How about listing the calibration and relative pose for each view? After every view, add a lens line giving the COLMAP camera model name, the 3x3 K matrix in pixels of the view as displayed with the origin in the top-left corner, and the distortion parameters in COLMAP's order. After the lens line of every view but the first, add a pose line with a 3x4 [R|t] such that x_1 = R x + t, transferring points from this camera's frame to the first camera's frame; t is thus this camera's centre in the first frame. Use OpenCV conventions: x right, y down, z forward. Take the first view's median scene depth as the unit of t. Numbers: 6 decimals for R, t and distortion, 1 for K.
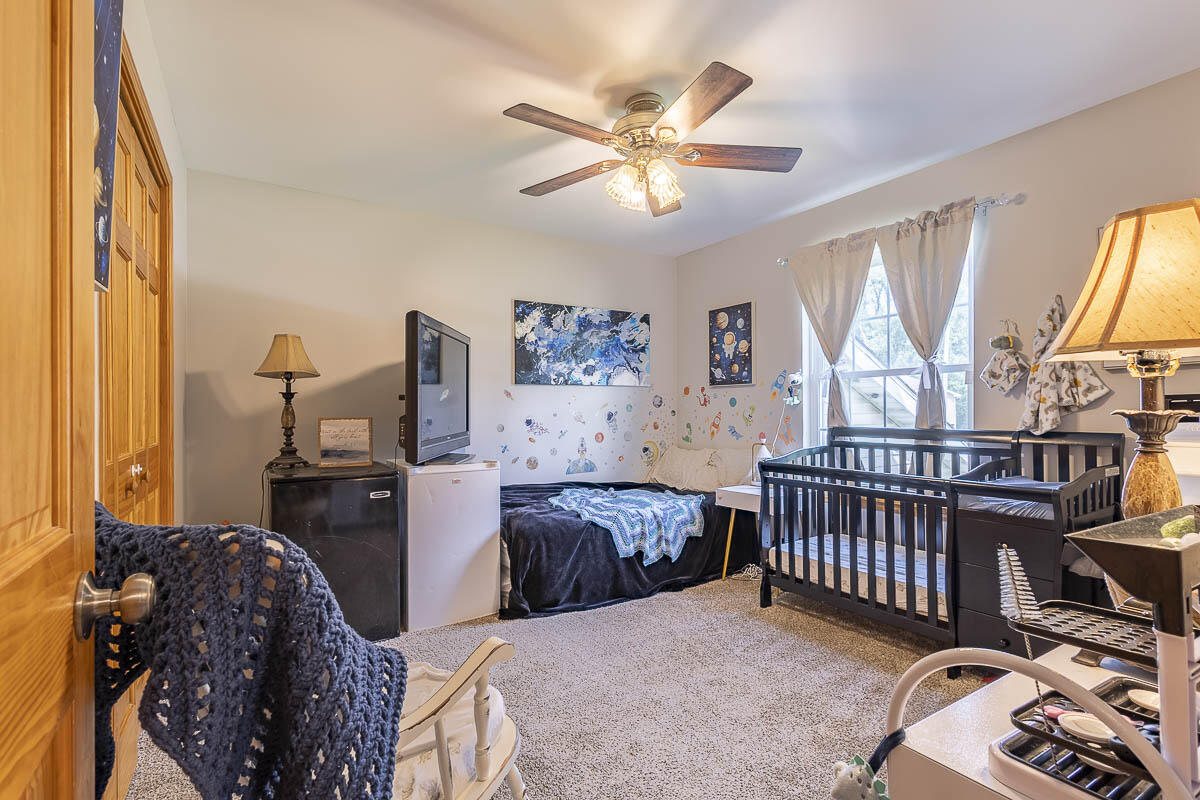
lens RADIAL K [[548.8, 0, 598.8], [0, 548.8, 407.2], [0, 0, 1]] dist [0.007592, -0.001080]
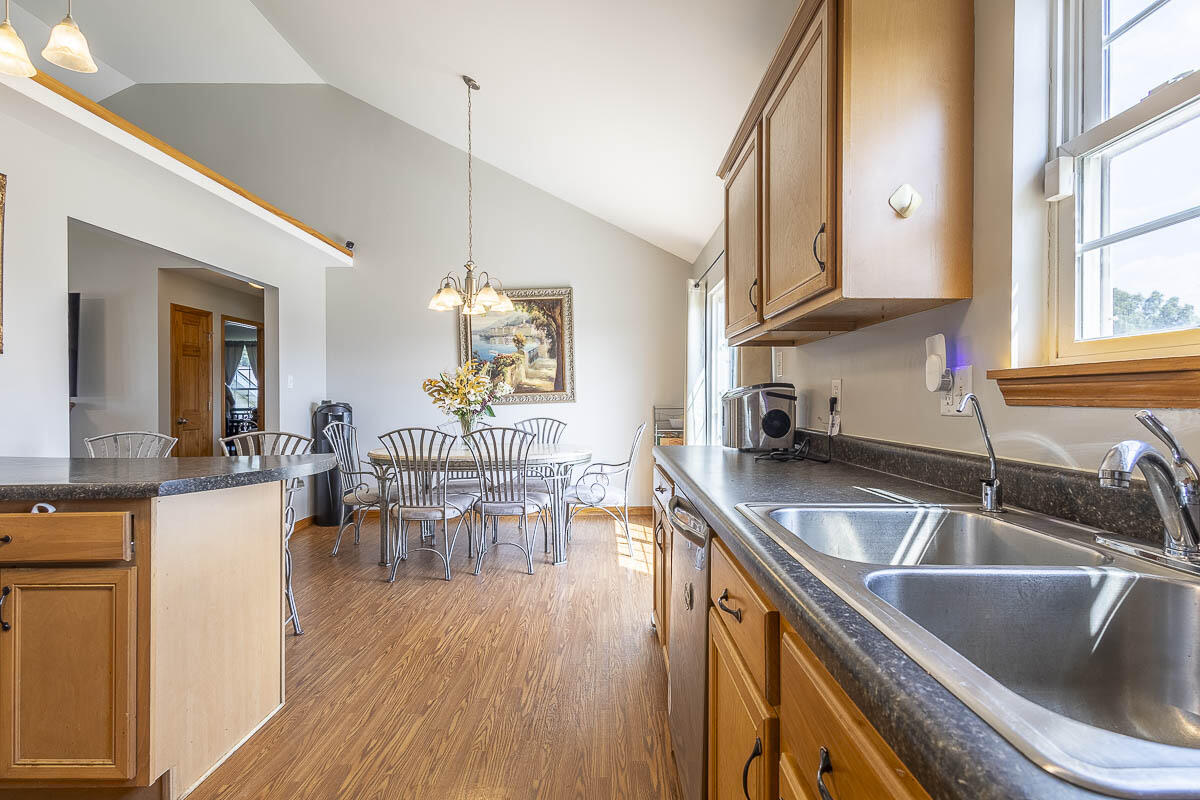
lens RADIAL K [[548.8, 0, 609.6], [0, 548.8, 398.7], [0, 0, 1]] dist [0.007592, -0.001080]
pose [[0.515062, 0.000511, 0.857153, -1.014671], [-0.002864, 0.999995, 0.001126, -0.019146], [-0.857148, -0.003035, 0.515061, -2.188582]]
